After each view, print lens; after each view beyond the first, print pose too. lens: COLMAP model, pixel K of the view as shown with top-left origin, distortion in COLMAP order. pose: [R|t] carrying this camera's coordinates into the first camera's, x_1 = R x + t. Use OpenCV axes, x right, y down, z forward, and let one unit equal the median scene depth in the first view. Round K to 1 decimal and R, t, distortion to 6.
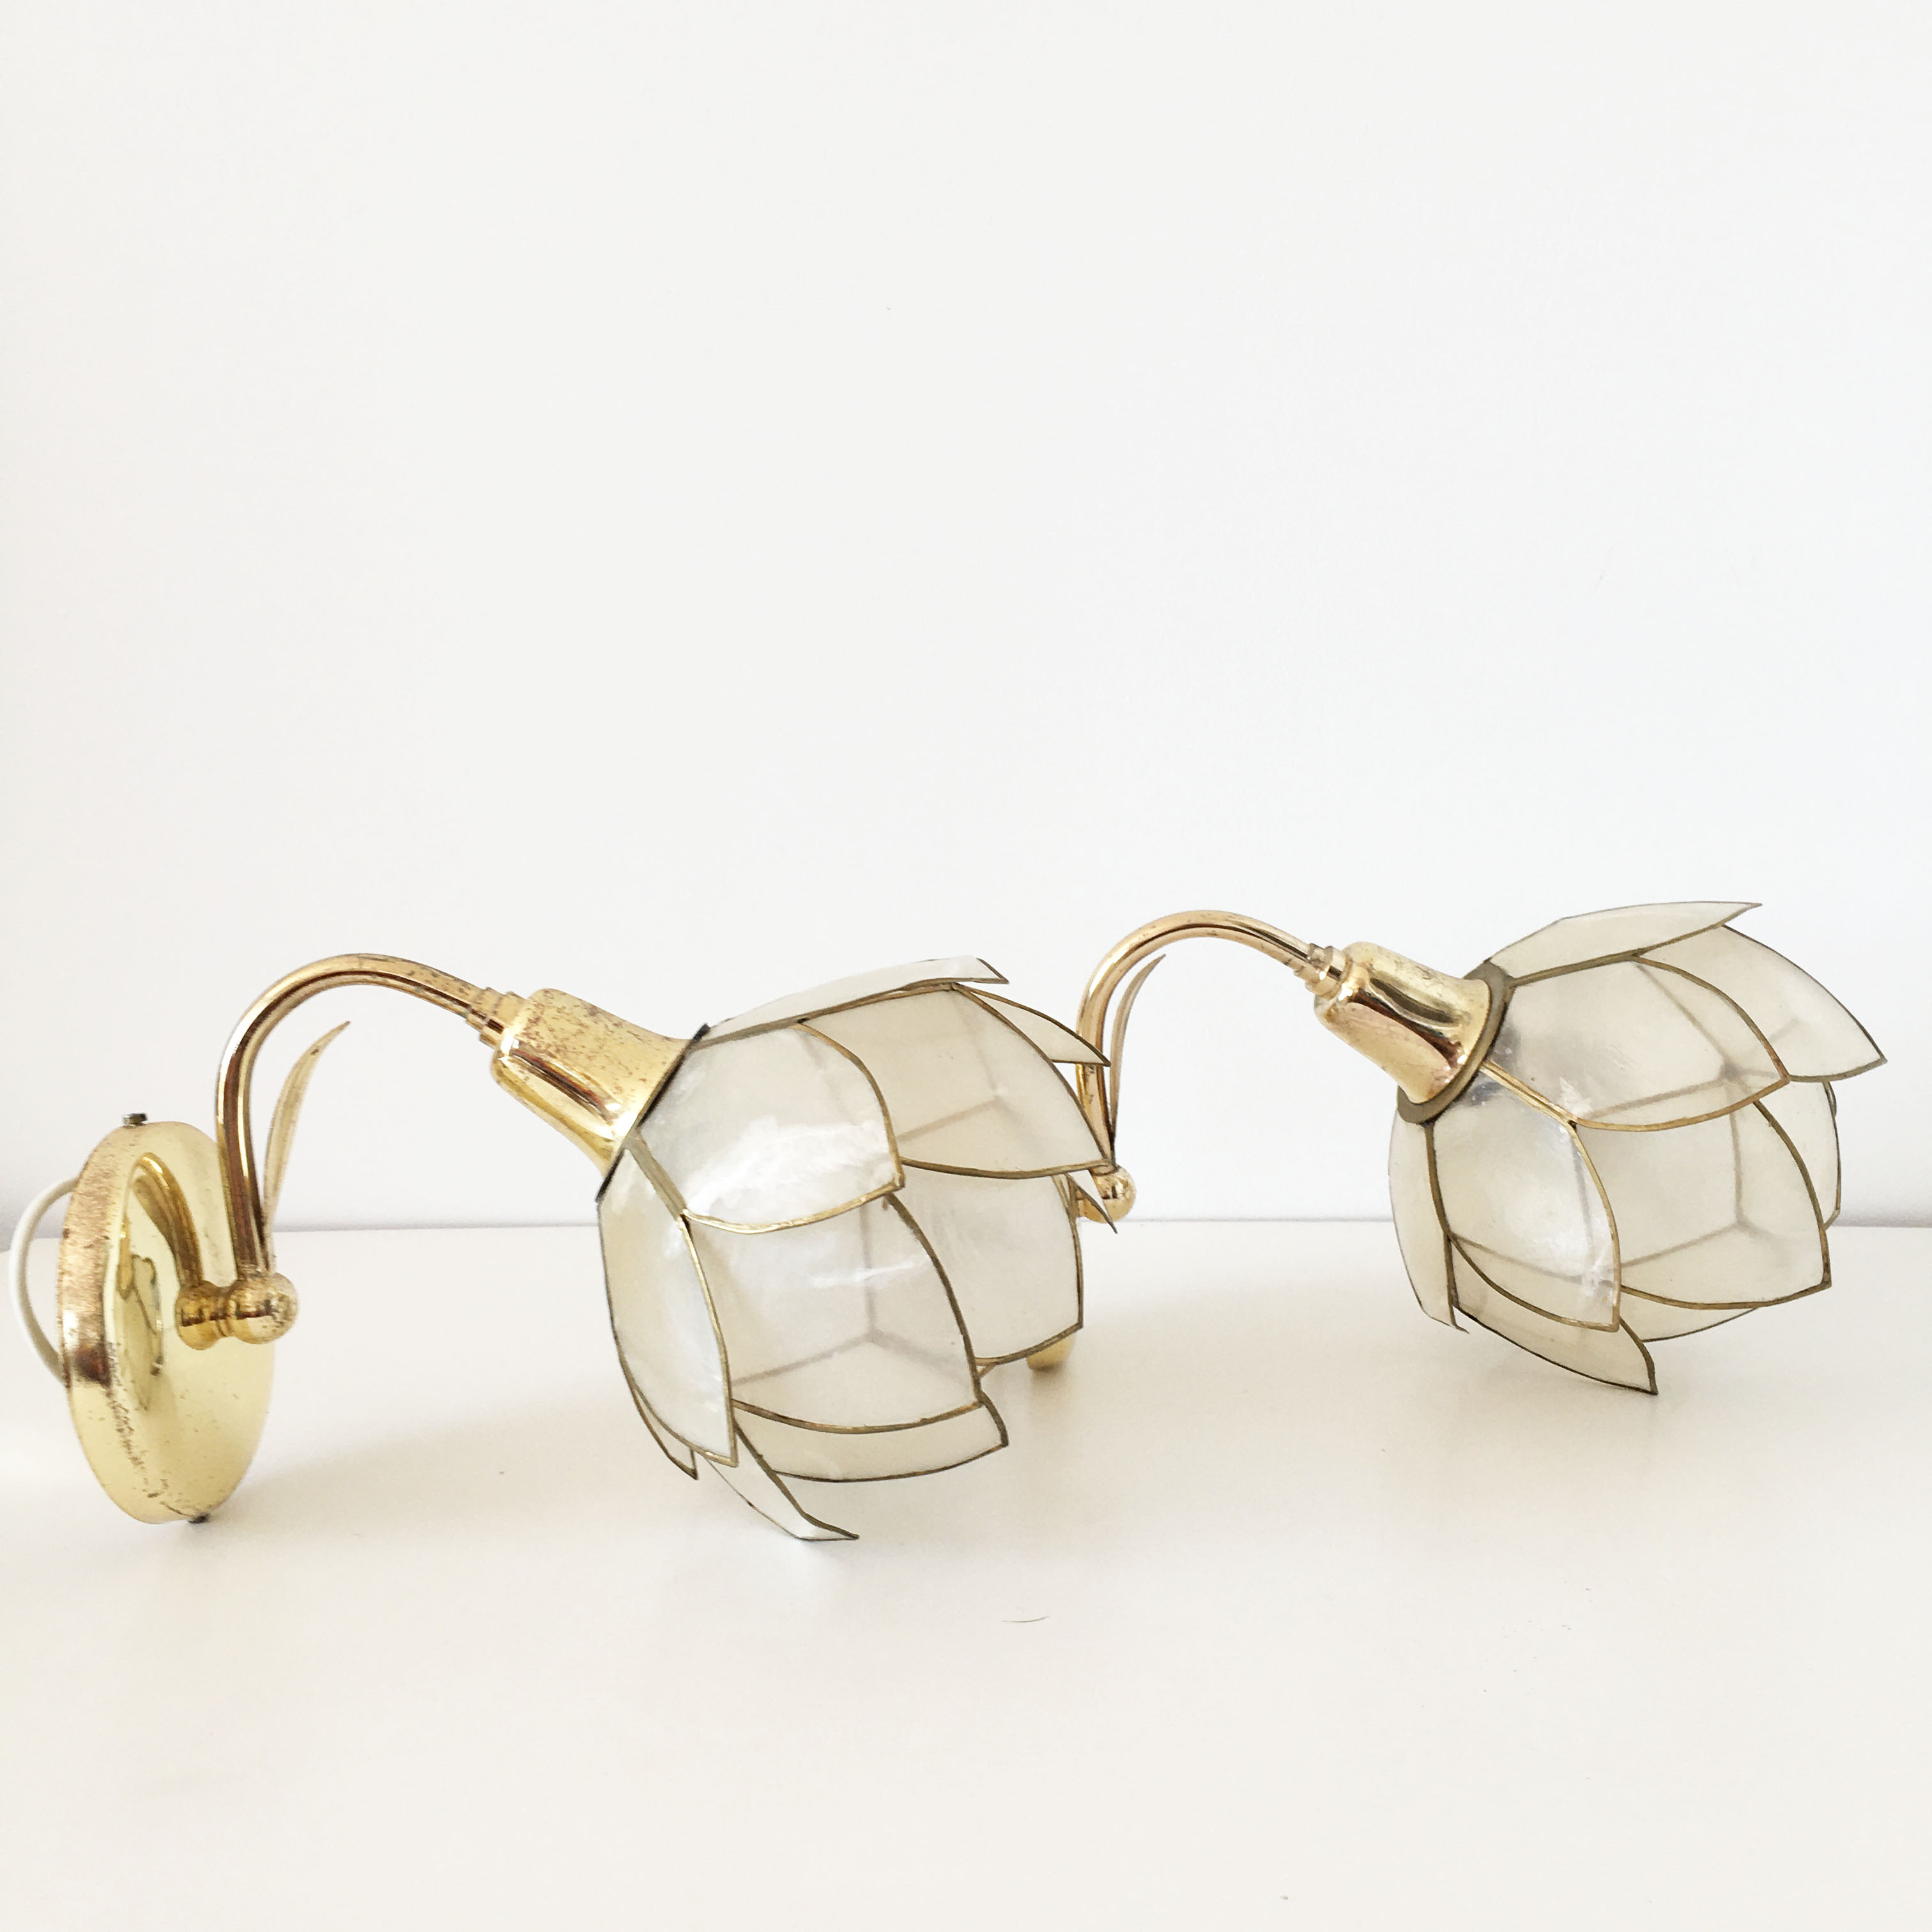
lens RADIAL K [[2146.9, 0, 938.1], [0, 2146.9, 962.4], [0, 0, 1]] dist [0.059356, -0.018202]
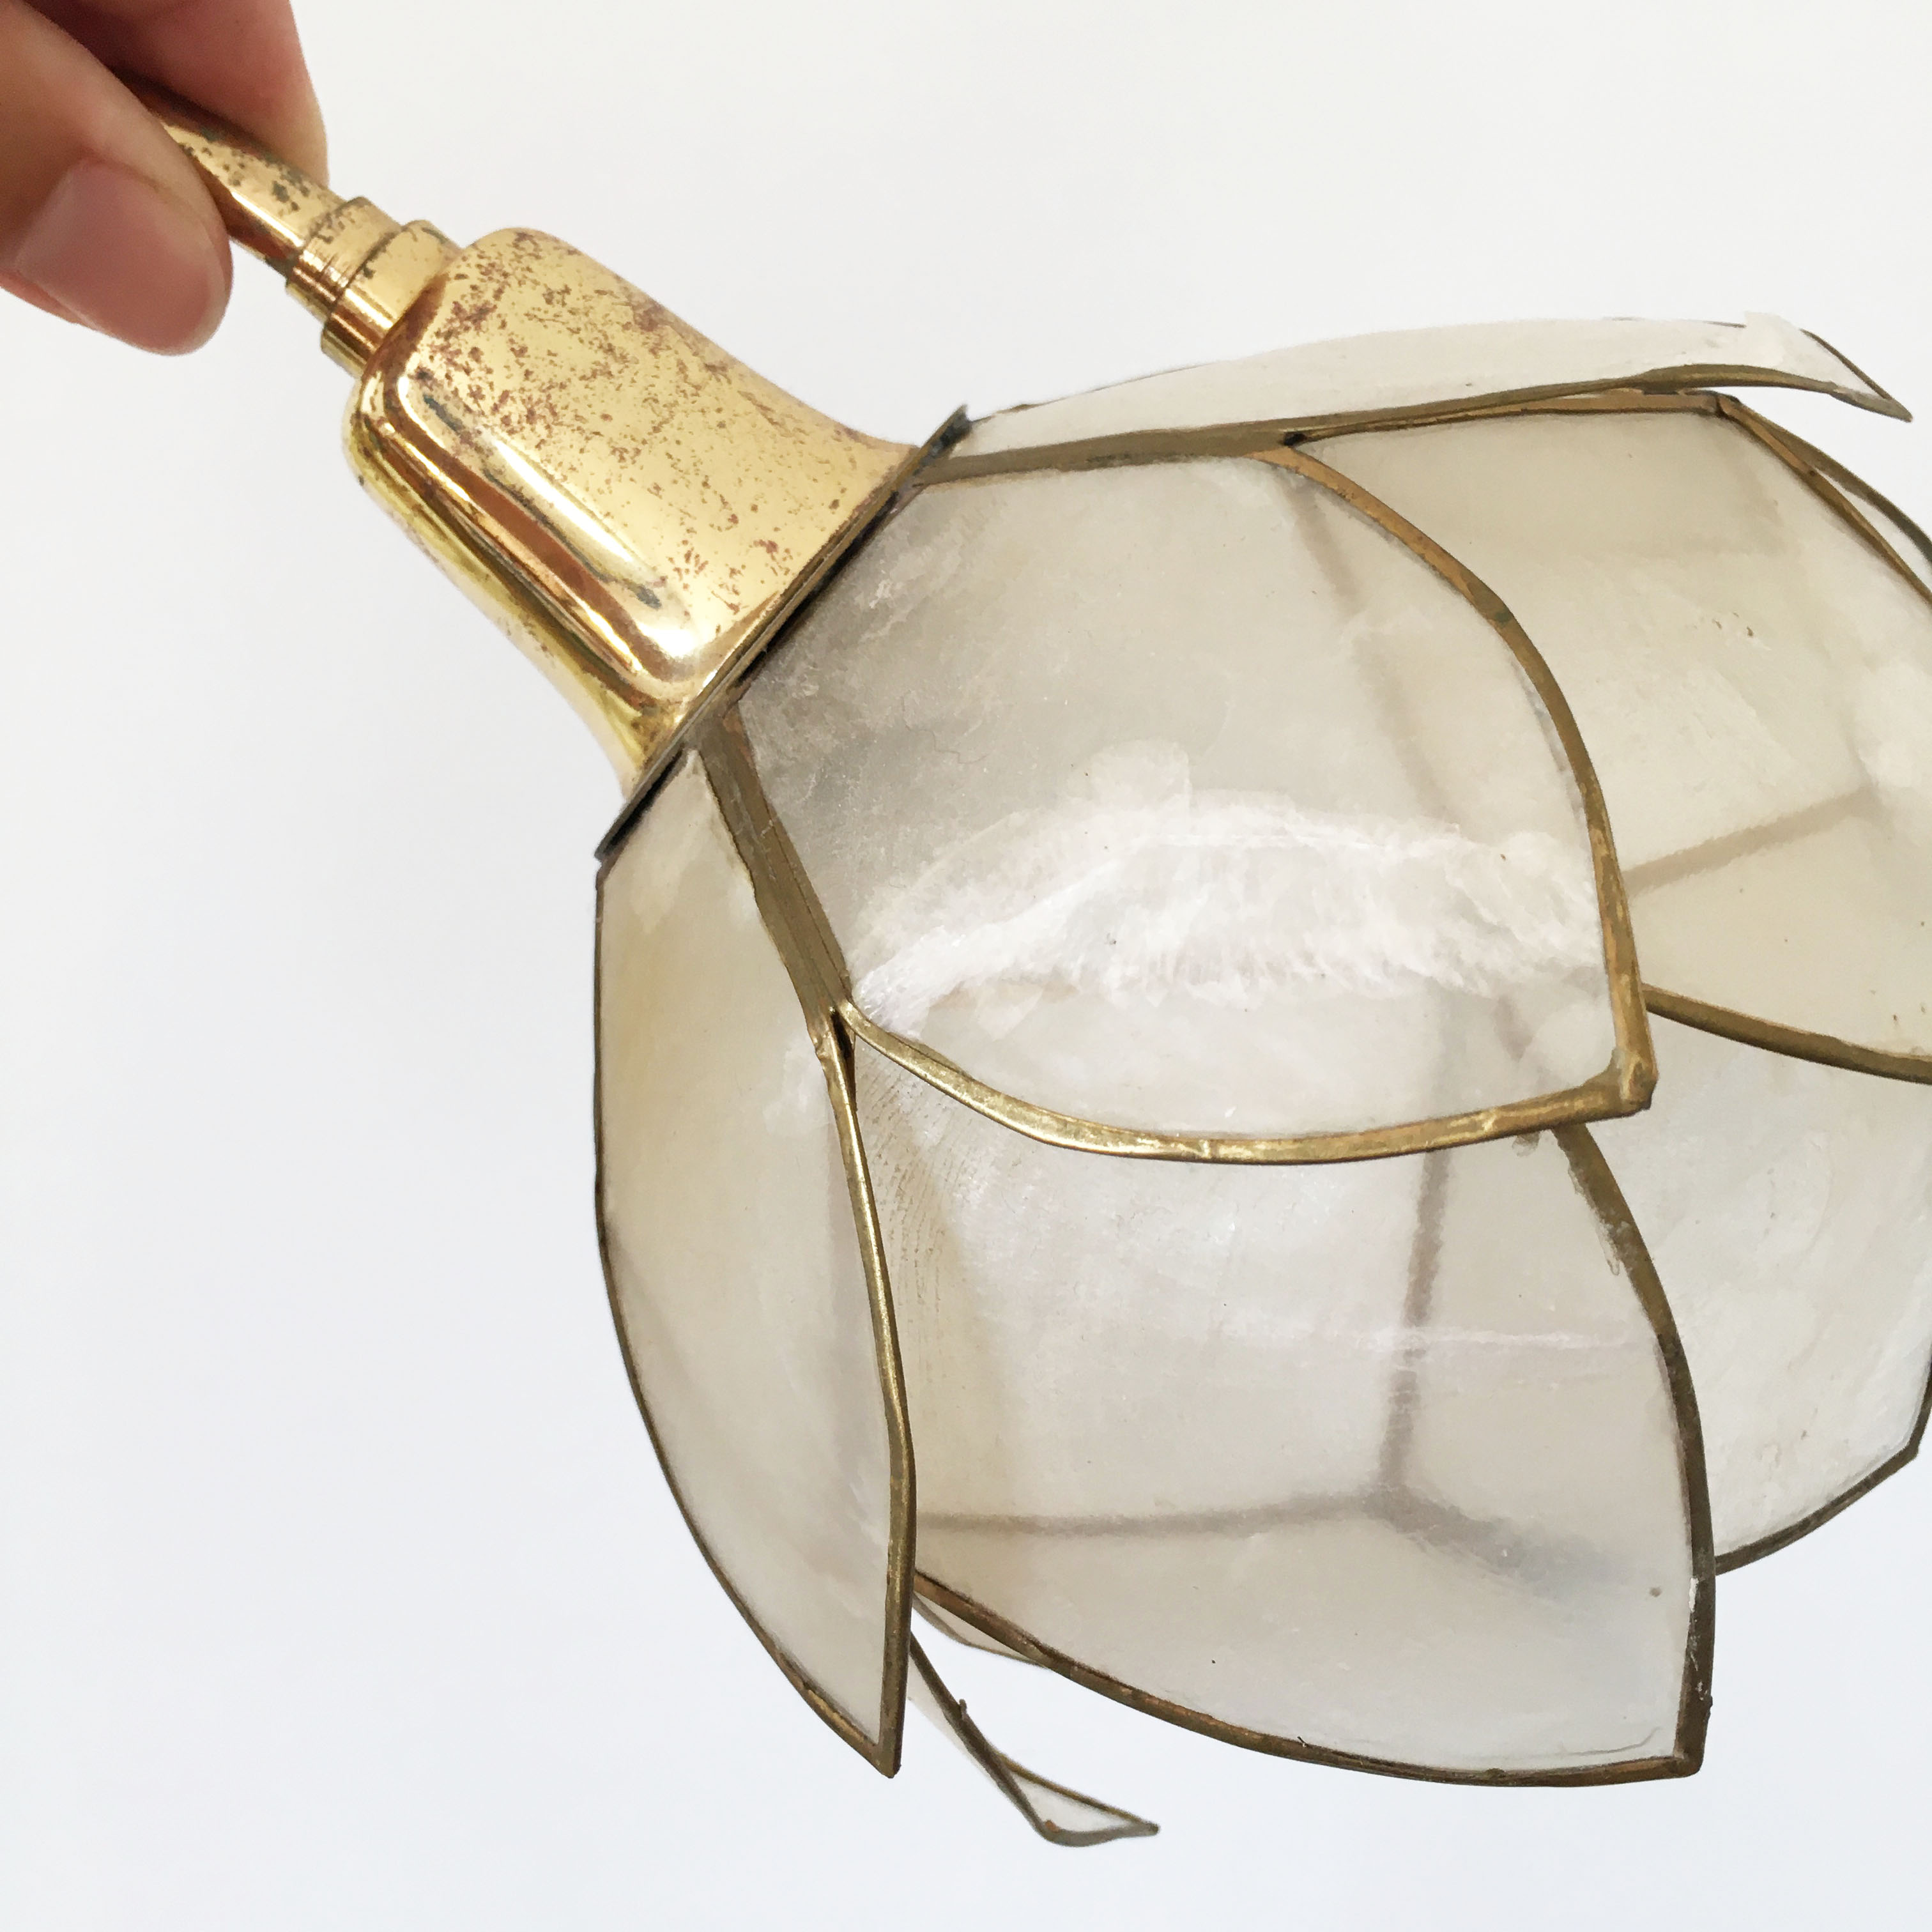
lens RADIAL K [[2146.9, 0, 938.1], [0, 2146.9, 962.4], [0, 0, 1]] dist [0.059356, -0.018202]
pose [[0.986084, 0.164083, -0.026738, -0.092363], [-0.152235, 0.955843, 0.251373, 0.028548], [0.066803, -0.243804, 0.967521, 0.668847]]
